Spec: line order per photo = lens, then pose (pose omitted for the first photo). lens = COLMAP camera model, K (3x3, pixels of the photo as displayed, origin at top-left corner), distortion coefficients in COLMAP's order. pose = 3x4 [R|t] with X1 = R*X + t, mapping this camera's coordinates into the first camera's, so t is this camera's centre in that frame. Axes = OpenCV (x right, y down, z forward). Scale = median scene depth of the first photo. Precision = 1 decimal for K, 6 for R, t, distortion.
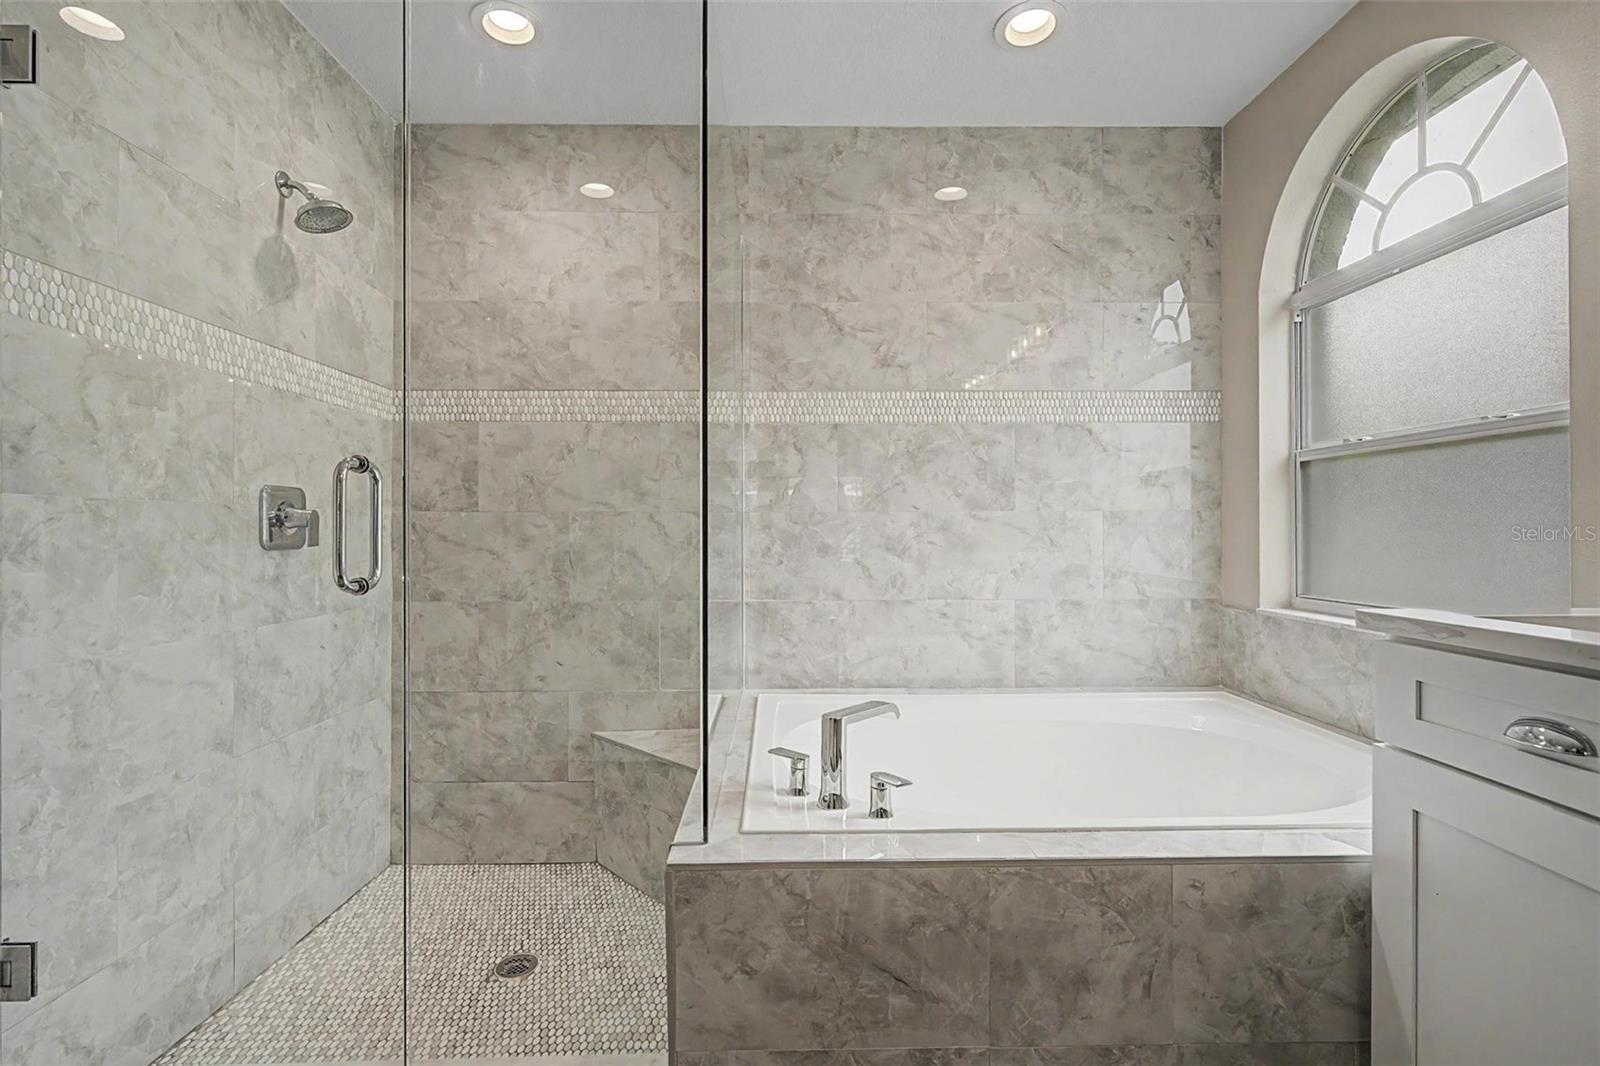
lens RADIAL K [[721.5, 0, 800.0], [0, 721.5, 533.0], [0, 0, 1]] dist [0.000134, -0.000216]
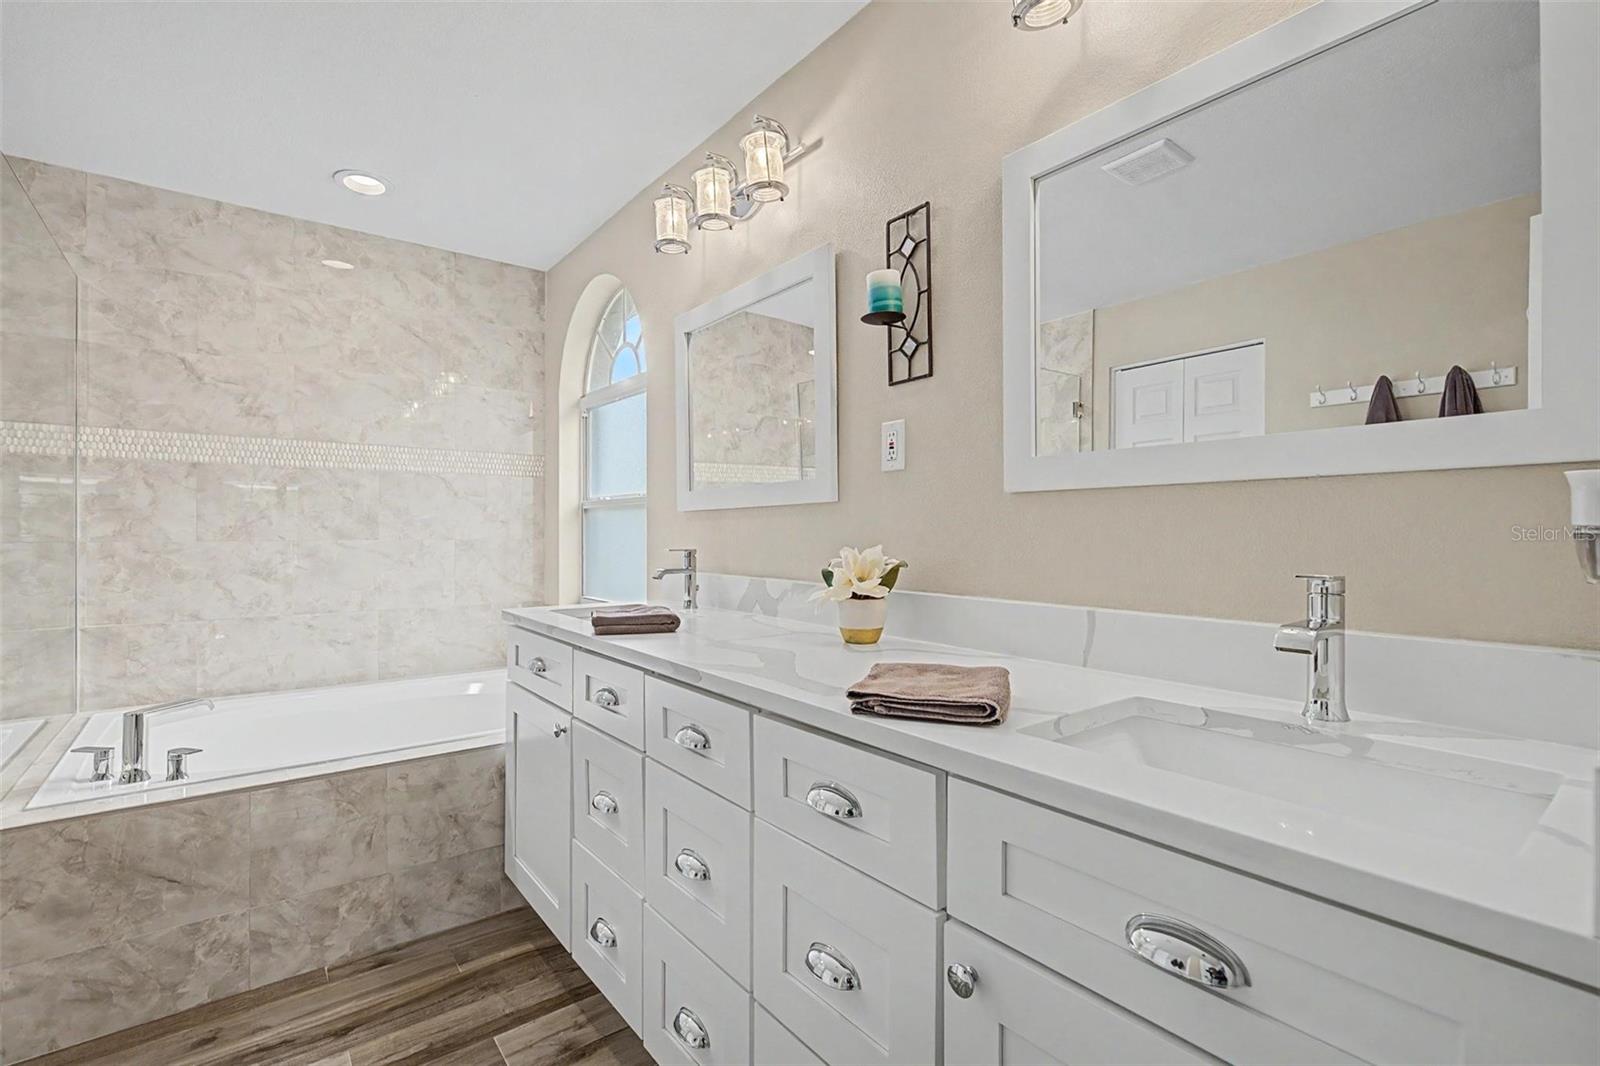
lens RADIAL K [[721.5, 0, 800.0], [0, 721.5, 533.0], [0, 0, 1]] dist [0.000134, -0.000216]
pose [[0.805138, 0.002211, 0.593083, 0.142774], [-0.001666, 0.999998, -0.001466, -0.042507], [-0.593084, 0.000192, 0.805140, -0.454960]]
